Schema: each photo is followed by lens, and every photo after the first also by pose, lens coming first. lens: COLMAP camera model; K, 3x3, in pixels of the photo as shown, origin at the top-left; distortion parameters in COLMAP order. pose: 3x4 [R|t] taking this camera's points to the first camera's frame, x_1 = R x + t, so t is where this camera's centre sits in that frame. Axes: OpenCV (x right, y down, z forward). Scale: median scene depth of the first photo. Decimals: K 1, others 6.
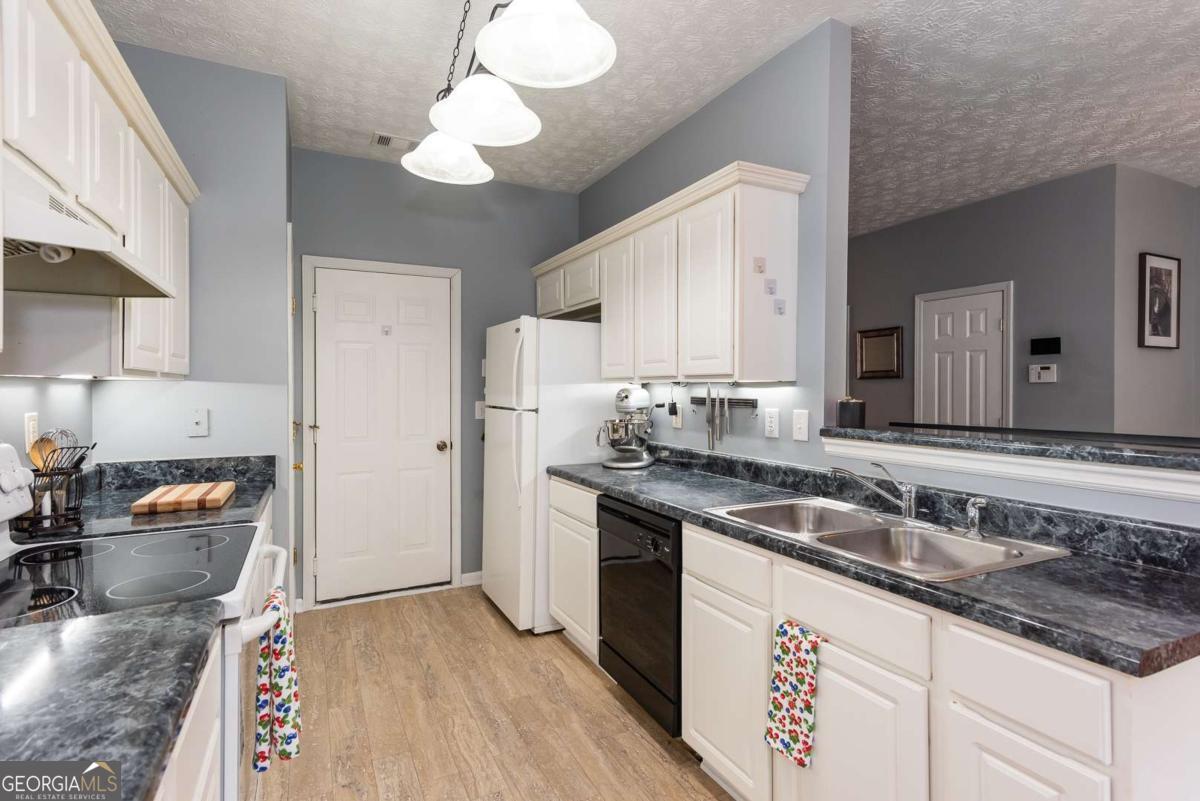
lens RADIAL K [[583.0, 0, 596.4], [0, 583.0, 395.7], [0, 0, 1]] dist [0.005881, 0.000801]
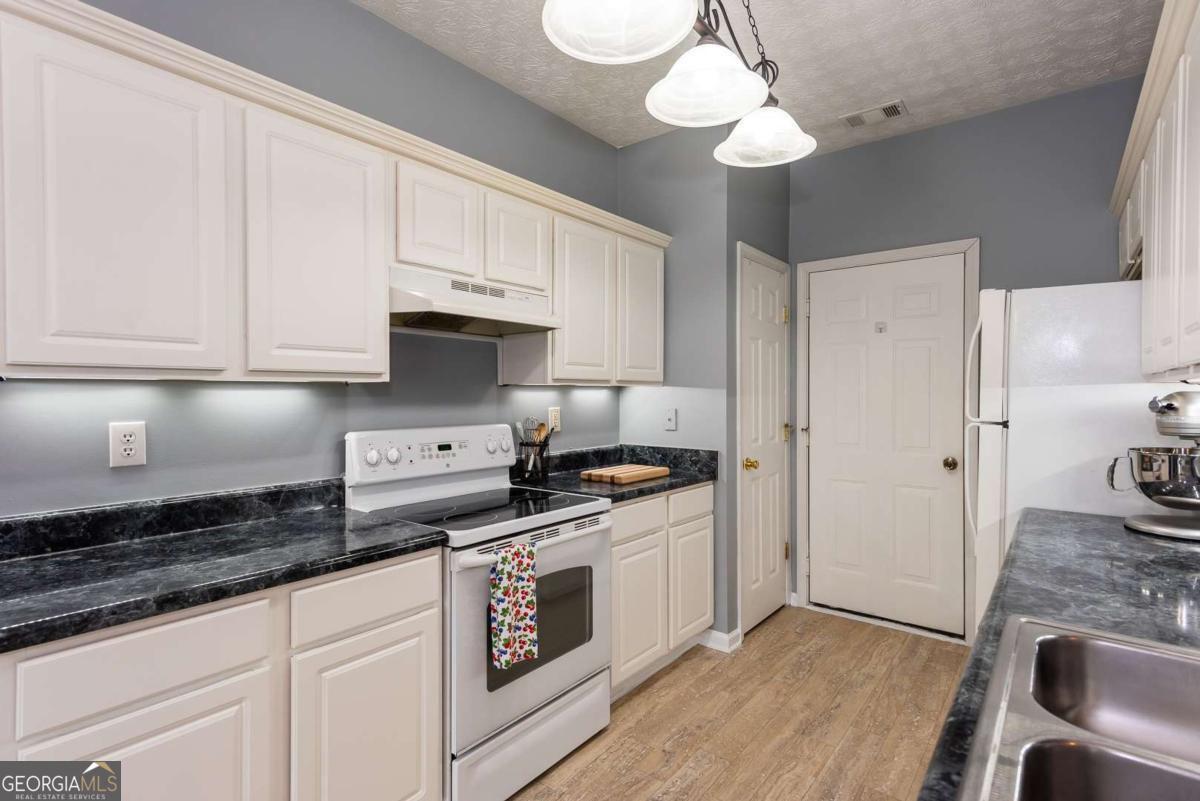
lens RADIAL K [[583.0, 0, 596.0], [0, 583.0, 401.9], [0, 0, 1]] dist [0.005881, 0.000801]
pose [[0.413730, 0.015072, -0.910275, 0.329299], [-0.012509, 0.999863, 0.010870, -0.002549], [0.910314, 0.006890, 0.413861, 0.270617]]
